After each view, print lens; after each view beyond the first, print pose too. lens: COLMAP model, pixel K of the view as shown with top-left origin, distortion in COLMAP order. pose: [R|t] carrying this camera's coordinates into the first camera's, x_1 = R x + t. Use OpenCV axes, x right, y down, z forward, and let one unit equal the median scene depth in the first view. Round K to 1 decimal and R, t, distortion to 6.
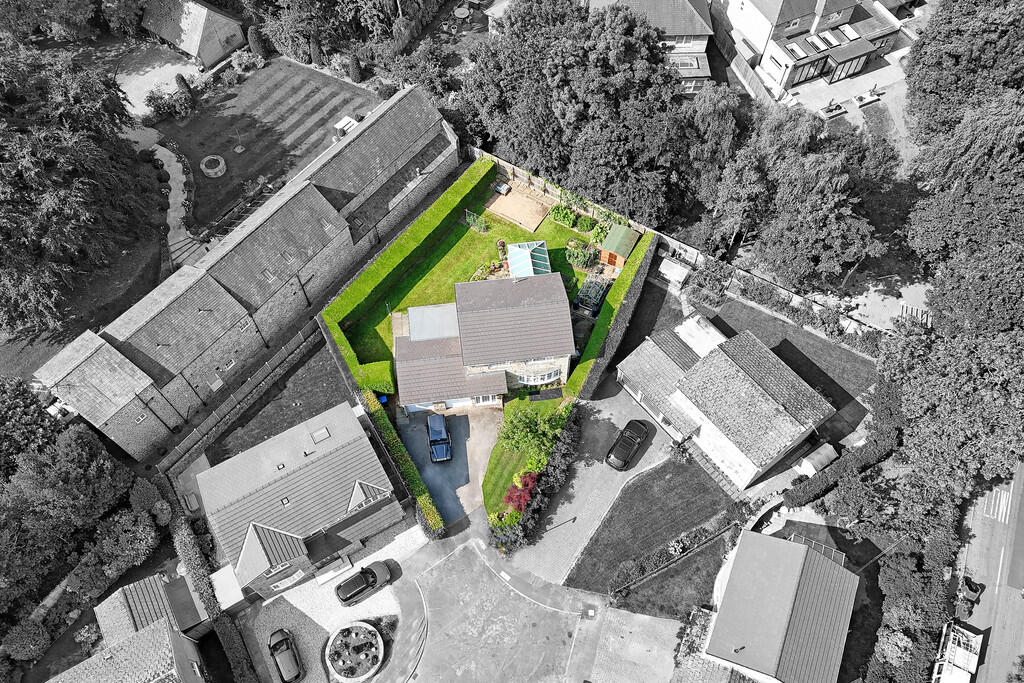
lens RADIAL K [[801.1, 0, 495.9], [0, 801.1, 341.5], [0, 0, 1]] dist [0.016374, 0.000493]
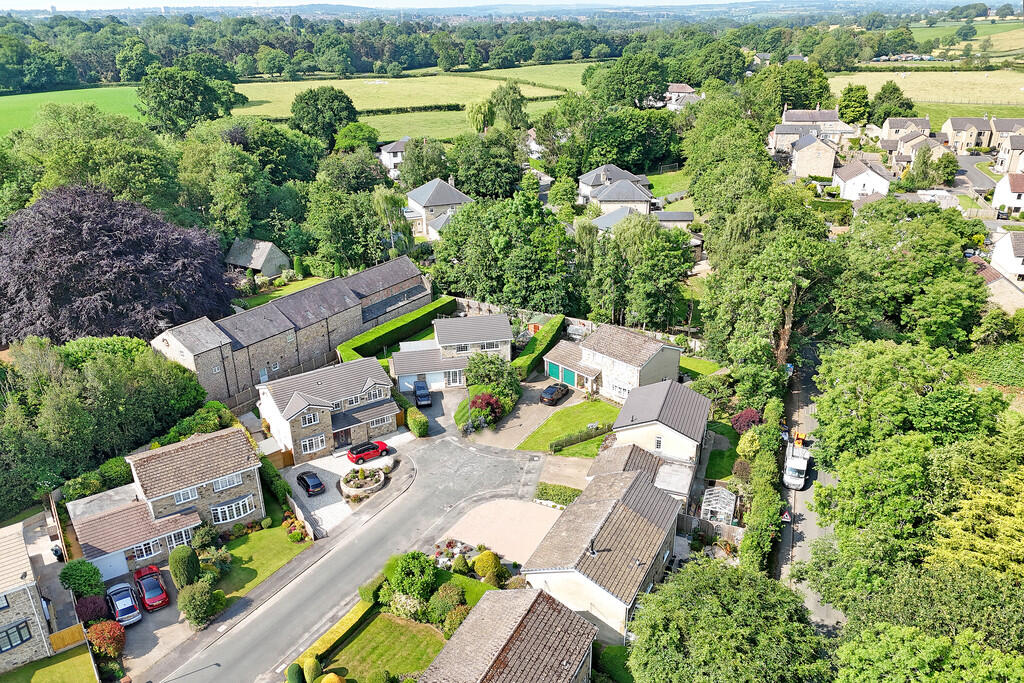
lens RADIAL K [[801.1, 0, 495.9], [0, 801.1, 341.5], [0, 0, 1]] dist [0.016374, 0.000493]
pose [[0.997638, -0.026423, 0.063411, -0.028232], [0.059857, 0.787311, -0.613644, 0.915517], [-0.033710, 0.615990, 0.787033, -0.176854]]
